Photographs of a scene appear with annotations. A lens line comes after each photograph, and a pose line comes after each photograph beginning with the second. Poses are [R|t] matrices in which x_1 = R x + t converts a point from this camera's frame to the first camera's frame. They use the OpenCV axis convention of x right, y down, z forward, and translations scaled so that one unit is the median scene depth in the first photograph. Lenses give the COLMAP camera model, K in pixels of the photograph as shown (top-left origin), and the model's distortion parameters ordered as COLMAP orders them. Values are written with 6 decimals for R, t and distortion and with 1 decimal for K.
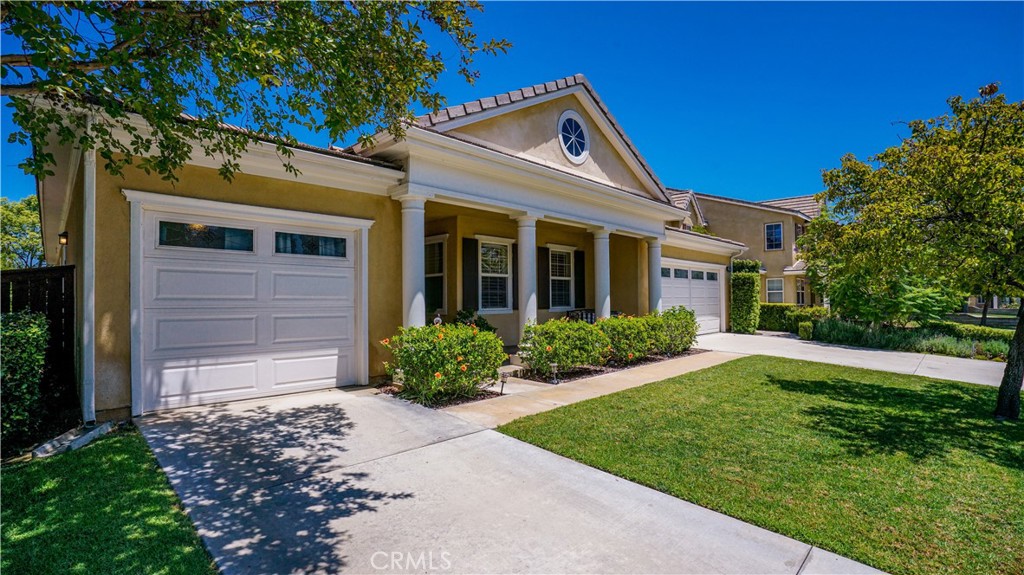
lens RADIAL K [[478.3, 0, 512.0], [0, 478.3, 287.5], [0, 0, 1]] dist [-0.002769, 0.000134]
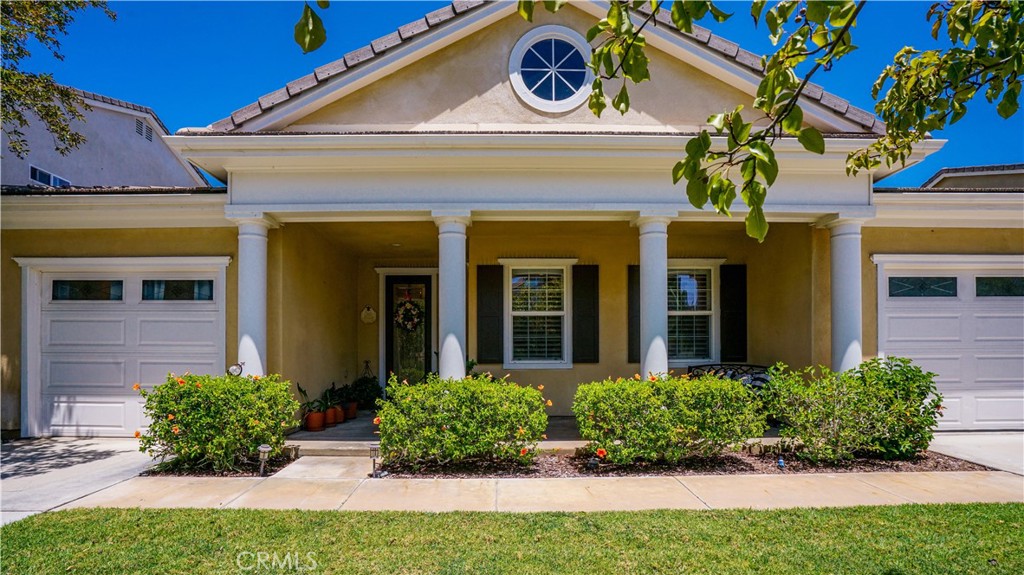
lens RADIAL K [[478.3, 0, 487.1], [0, 478.3, 341.8], [0, 0, 1]] dist [-0.025030, 0.000213]
pose [[0.690105, -0.005943, -0.723685, 0.617170], [0.012165, 0.999920, 0.003389, 0.019053], [0.723607, -0.011143, 0.690122, 0.679299]]
